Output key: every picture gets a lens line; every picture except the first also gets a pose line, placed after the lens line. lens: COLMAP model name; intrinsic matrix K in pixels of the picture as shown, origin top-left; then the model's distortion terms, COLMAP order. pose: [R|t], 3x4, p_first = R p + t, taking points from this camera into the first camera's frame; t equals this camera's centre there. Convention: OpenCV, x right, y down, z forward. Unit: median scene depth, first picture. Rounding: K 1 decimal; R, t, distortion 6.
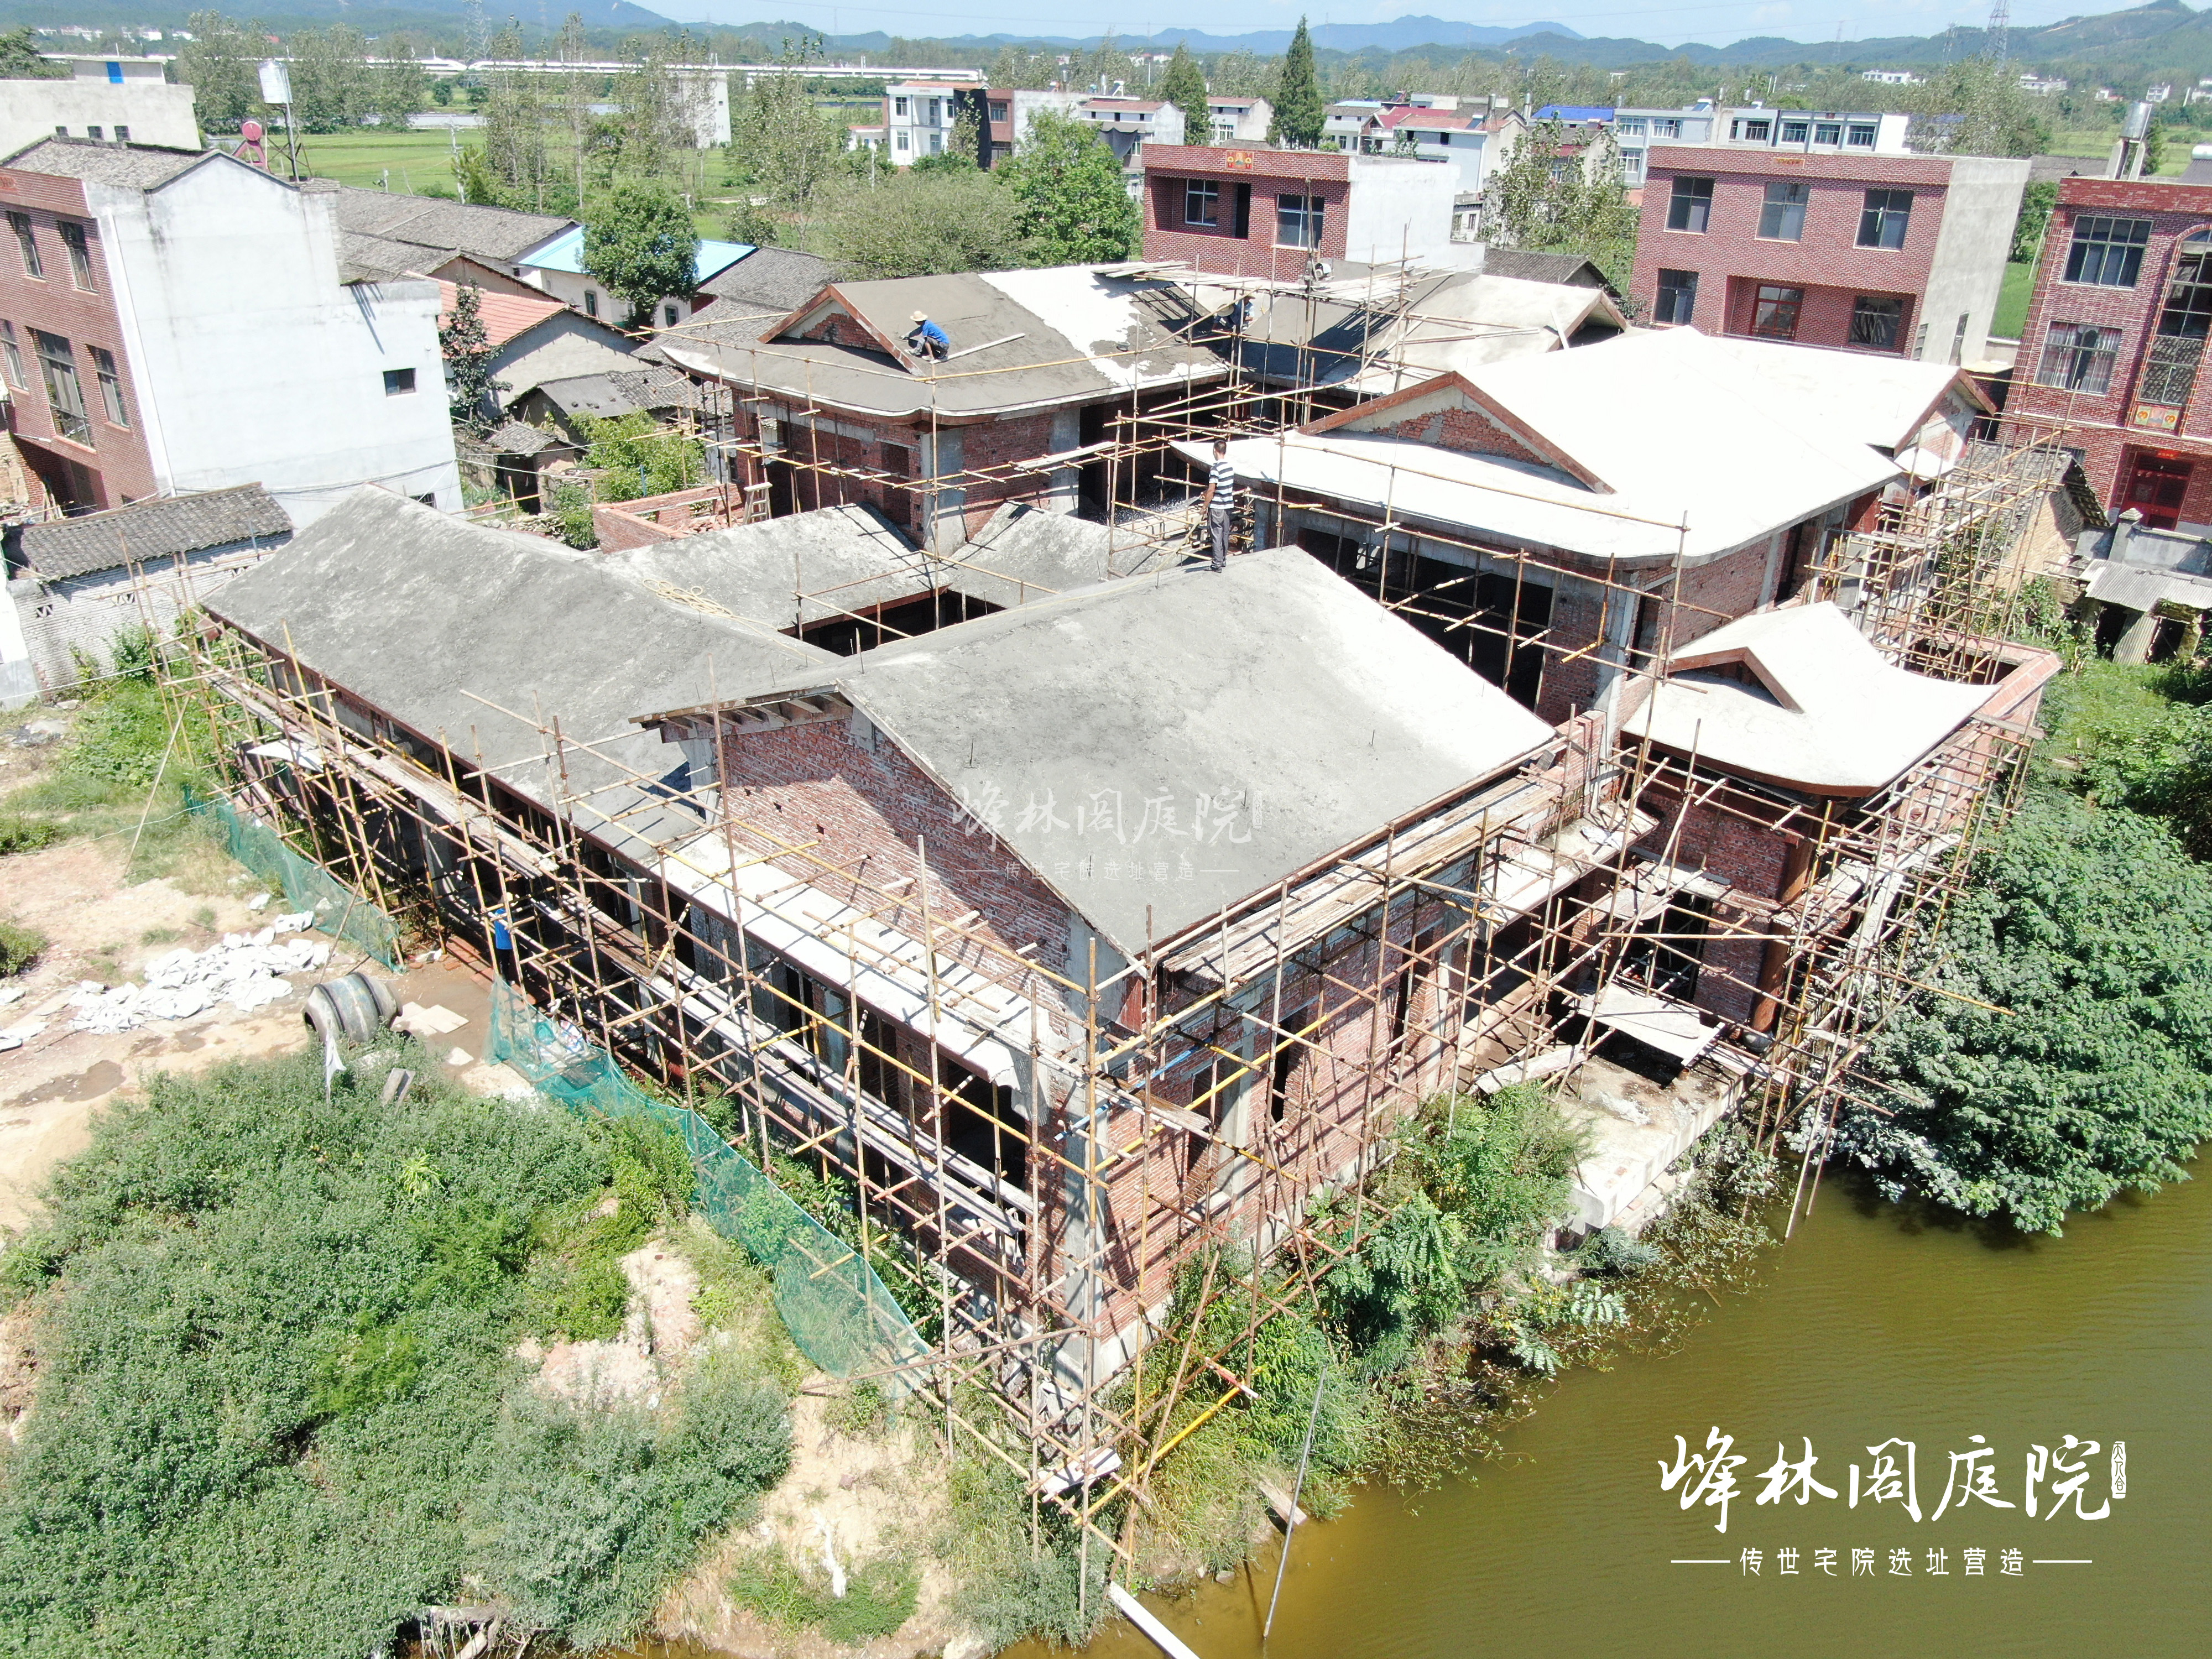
lens RADIAL K [[1586.5, 0, 1103.4], [0, 1586.5, 821.5], [0, 0, 1]] dist [-0.013178, 0.002882]
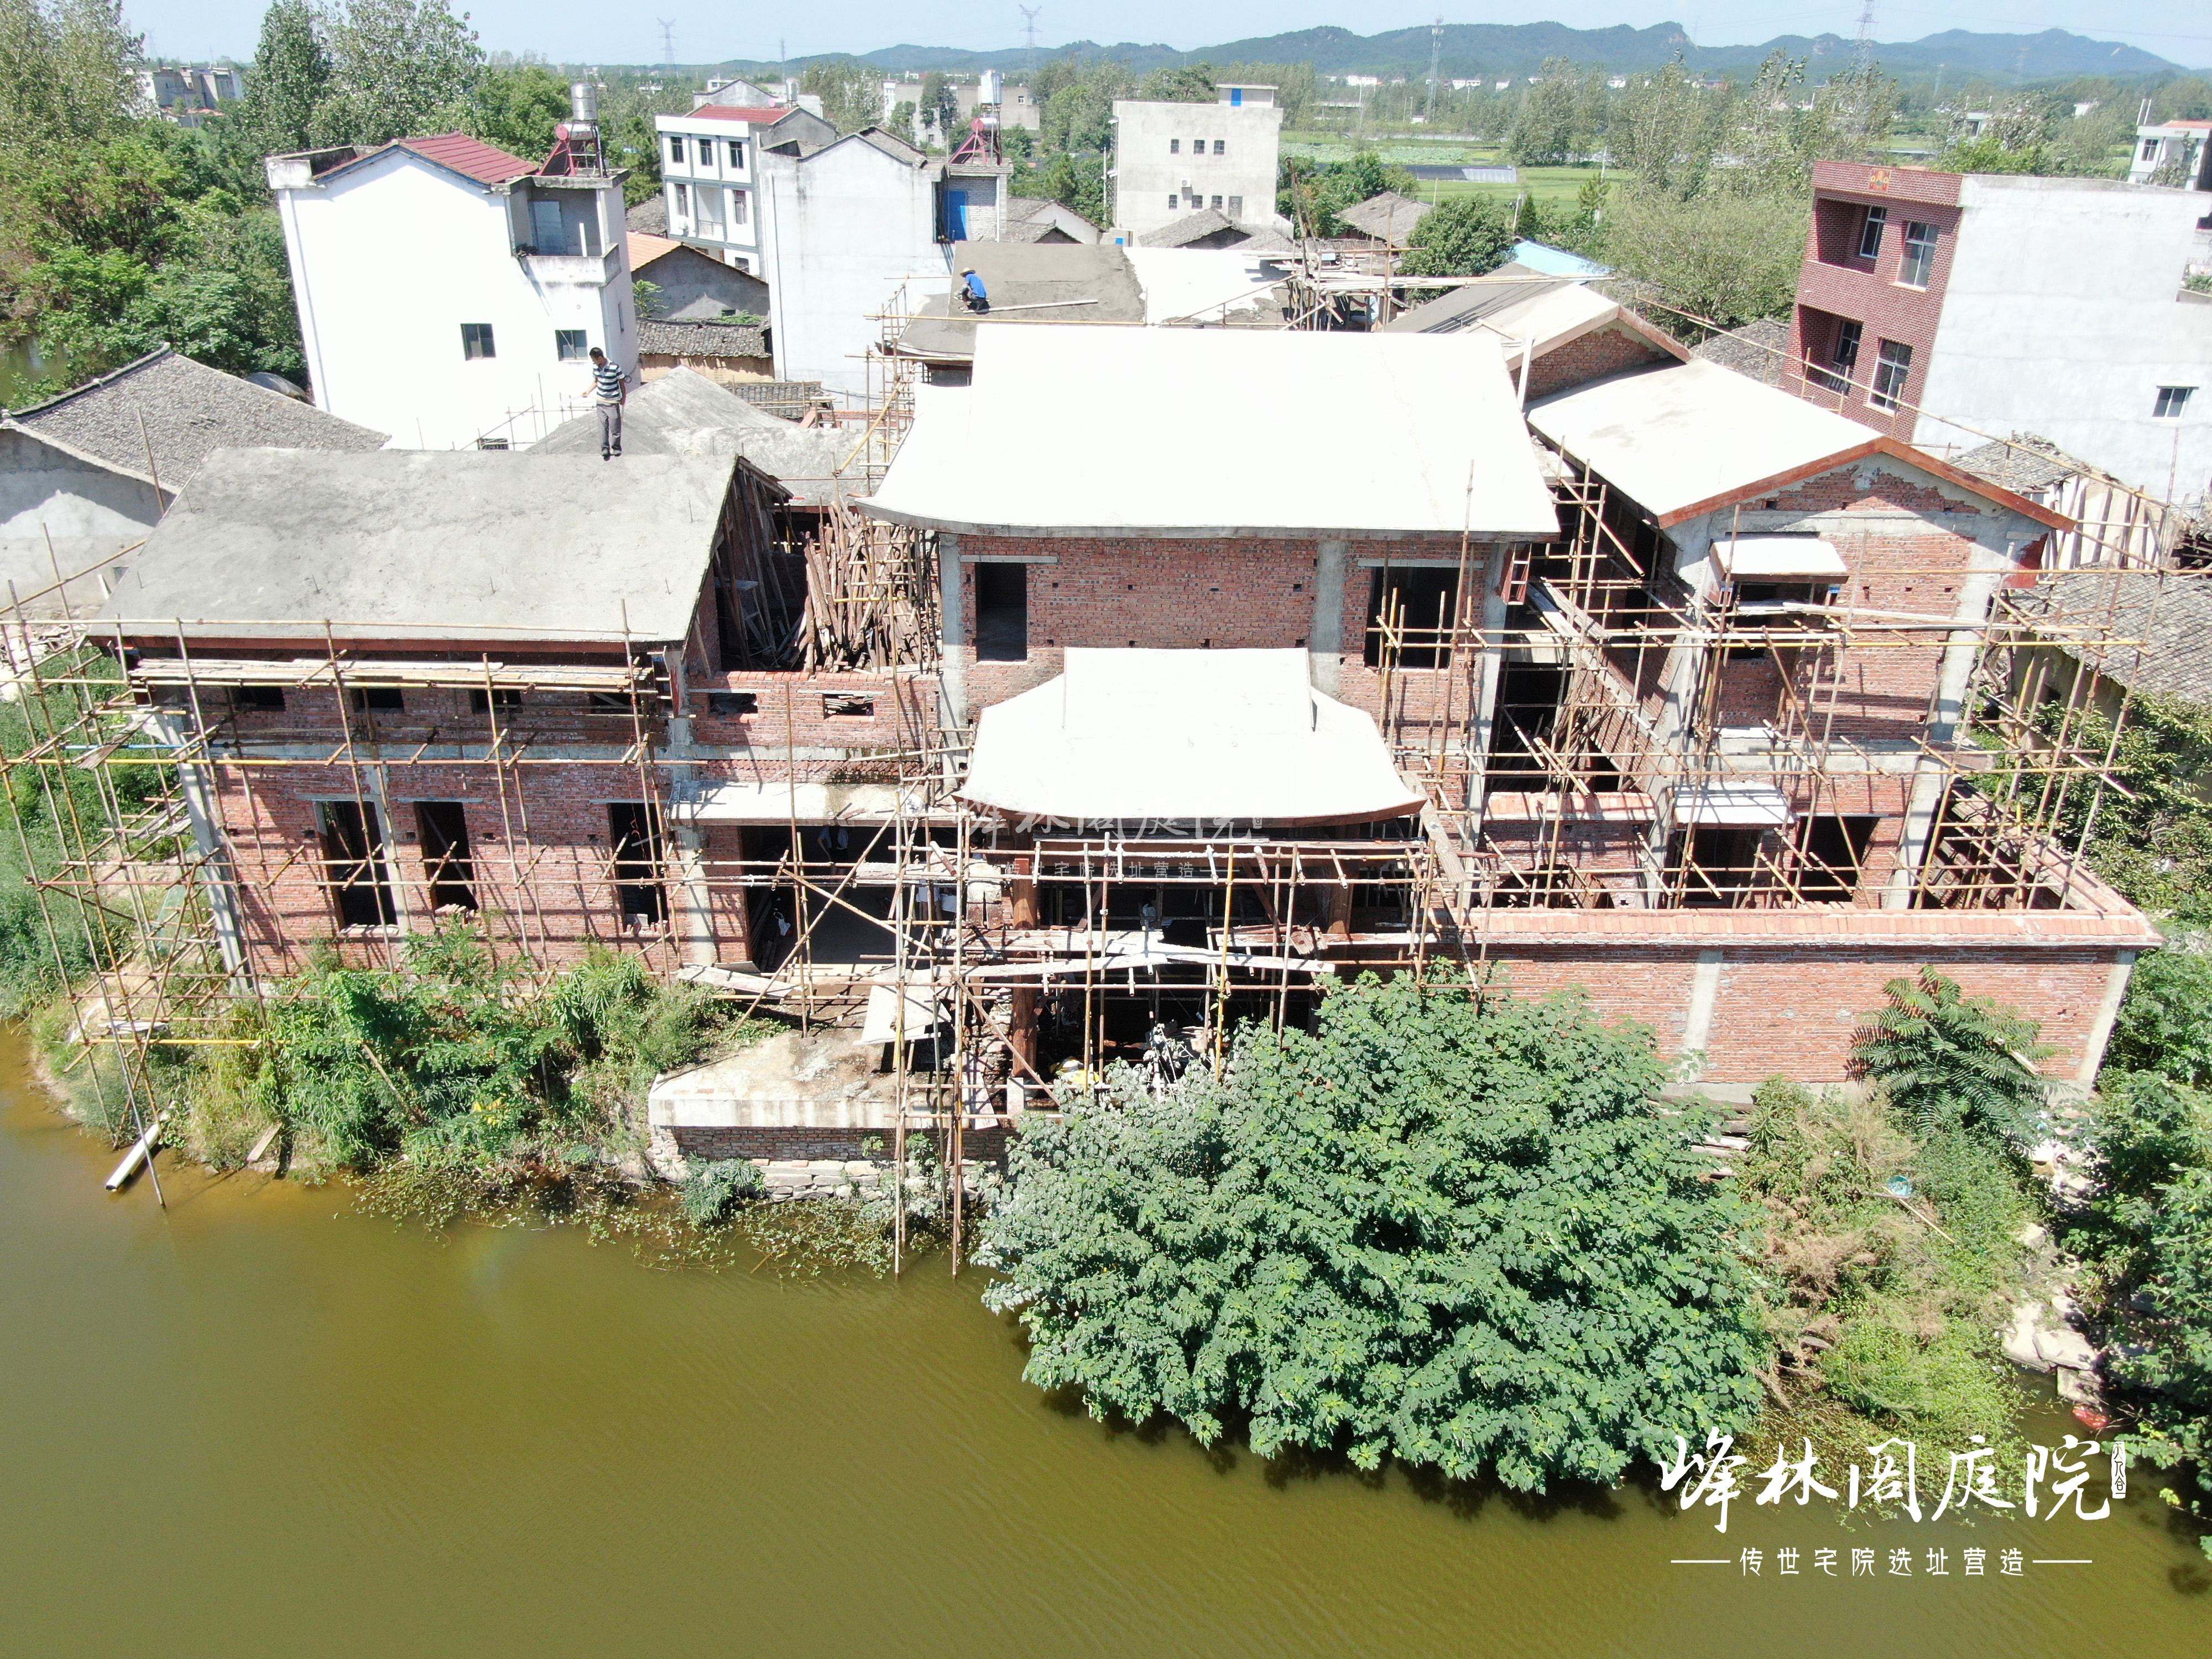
lens RADIAL K [[1586.5, 0, 1107.6], [0, 1586.5, 827.4], [0, 0, 1]] dist [-0.013178, 0.002882]
pose [[0.703802, 0.293040, -0.647140, 0.475954], [-0.307284, 0.946905, 0.094592, -0.048478], [0.640500, 0.132282, 0.756480, 0.158777]]
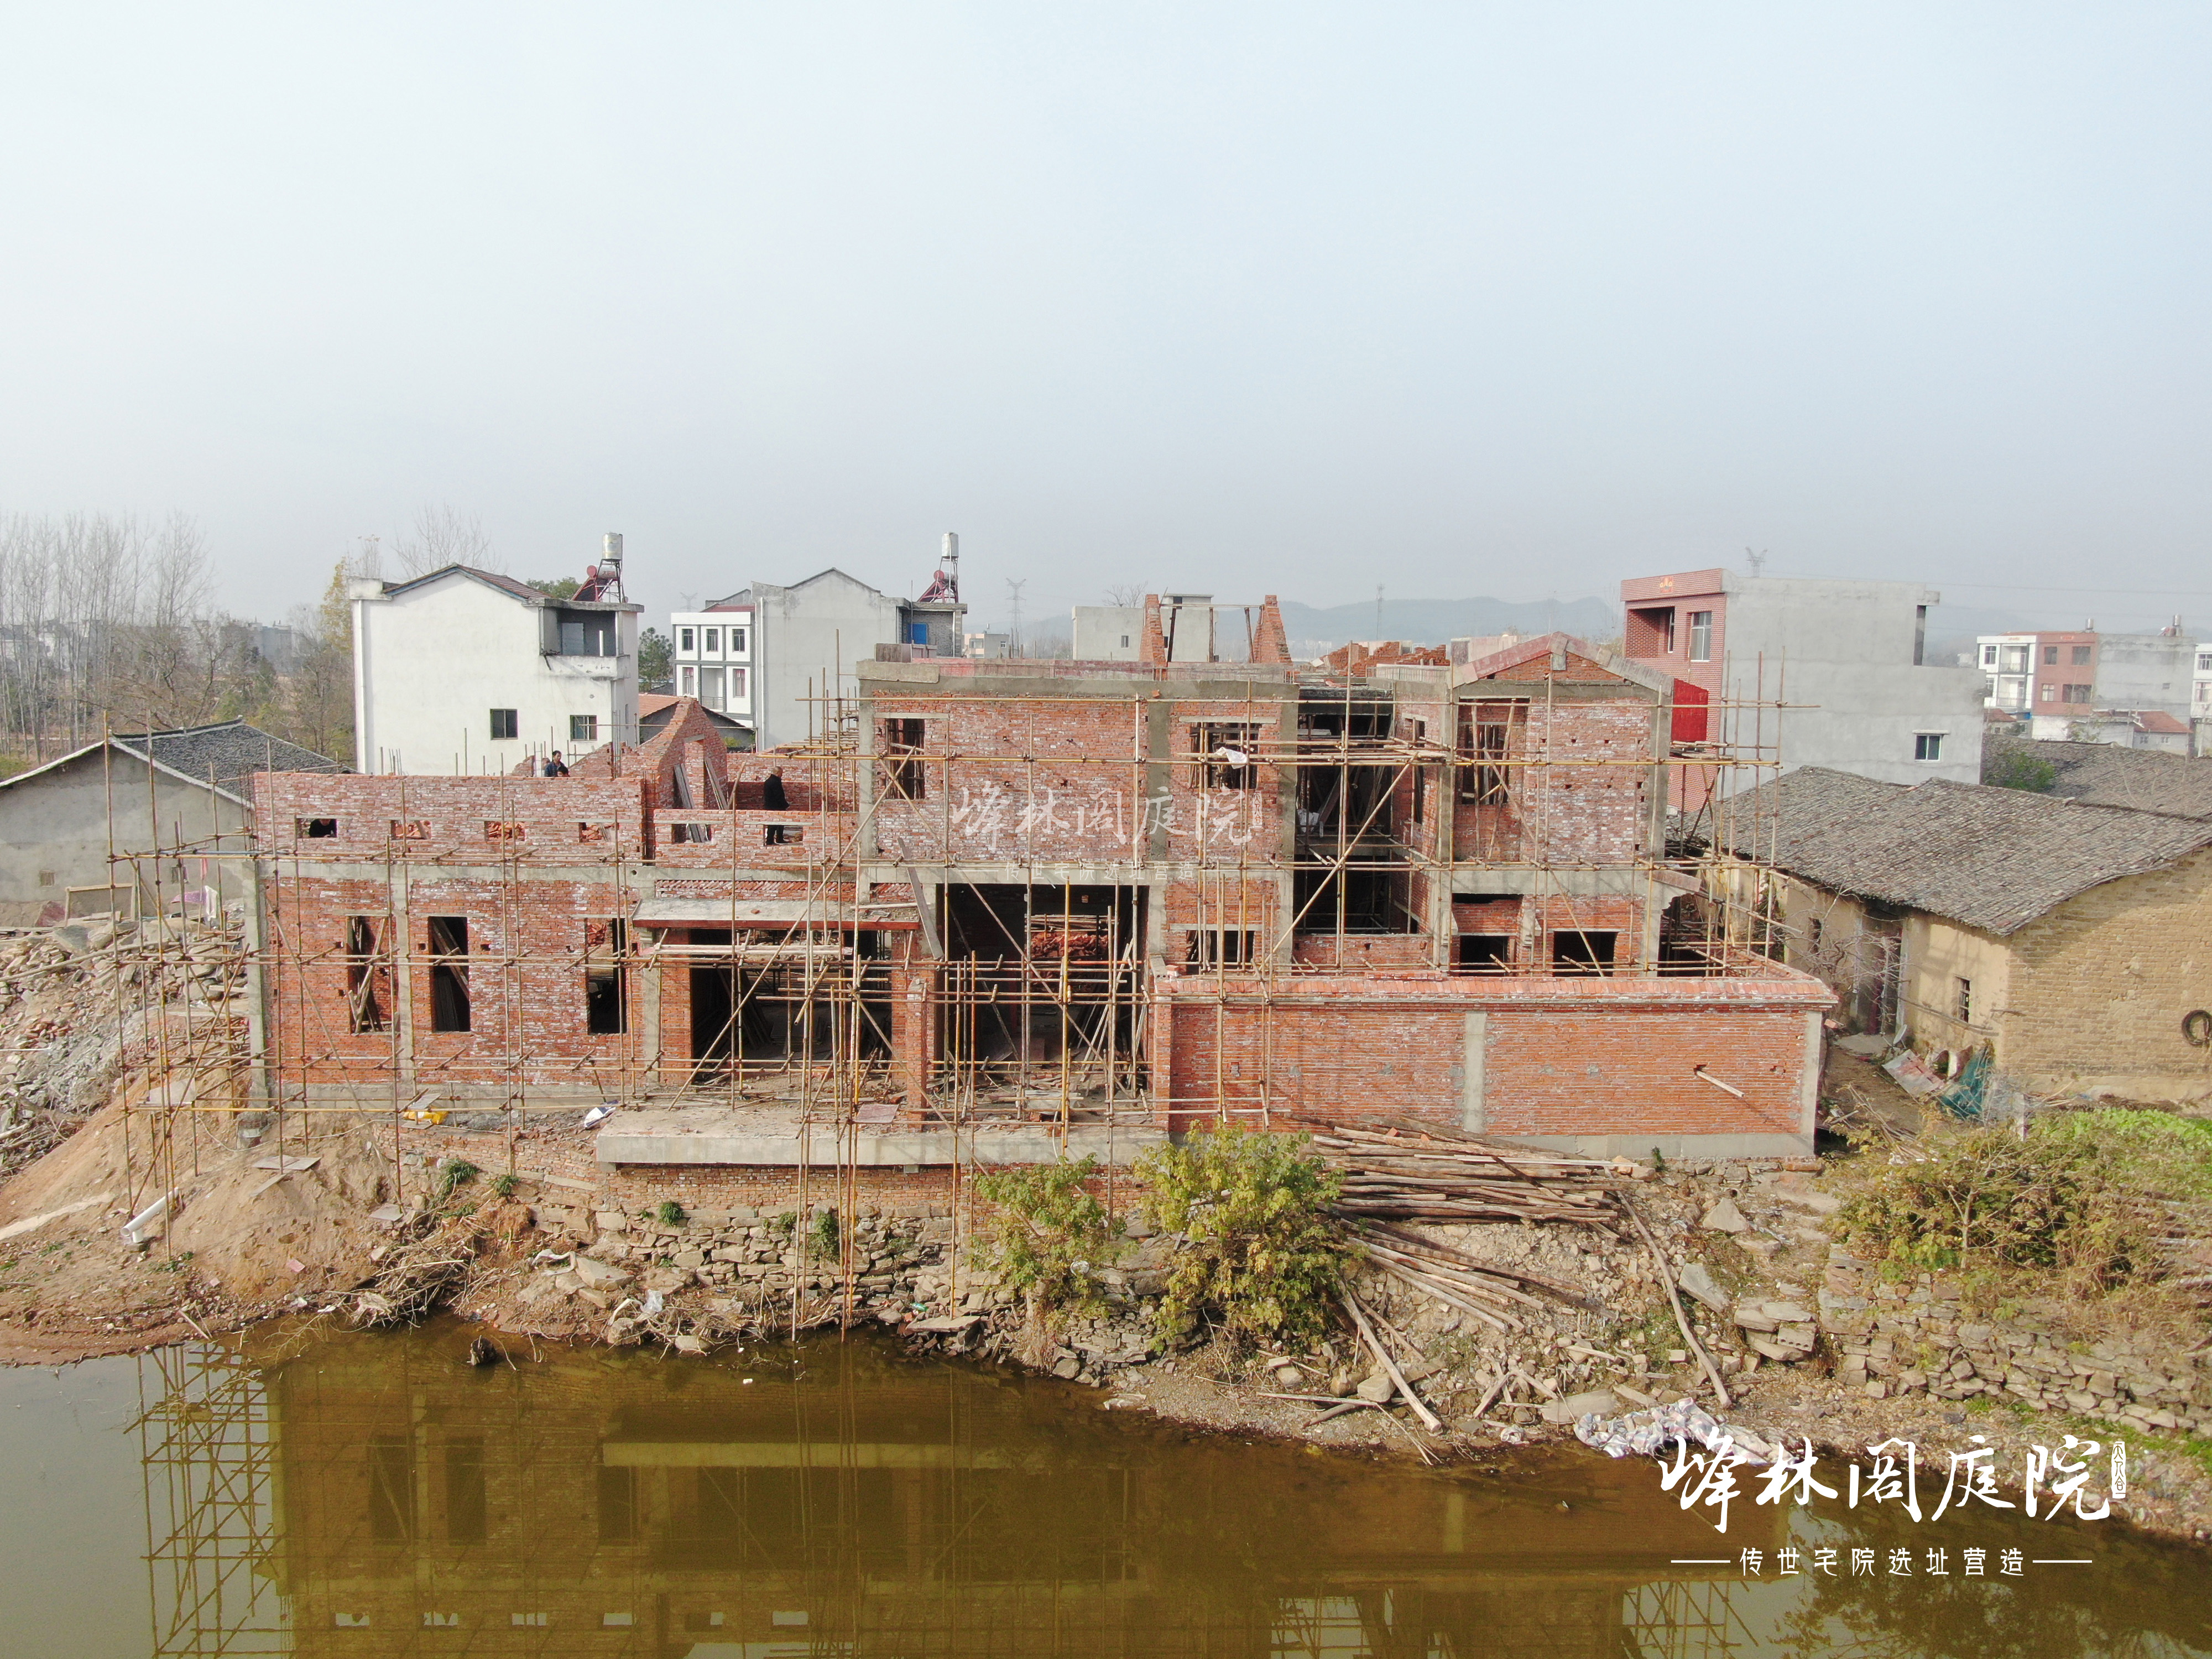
lens RADIAL K [[1586.5, 0, 1109.2], [0, 1586.5, 834.2], [0, 0, 1]] dist [-0.013178, 0.002882]
pose [[0.712846, 0.066209, -0.698189, 0.603534], [-0.298460, 0.929524, -0.216579, 0.071179], [0.634643, 0.362769, 0.682368, 0.132396]]
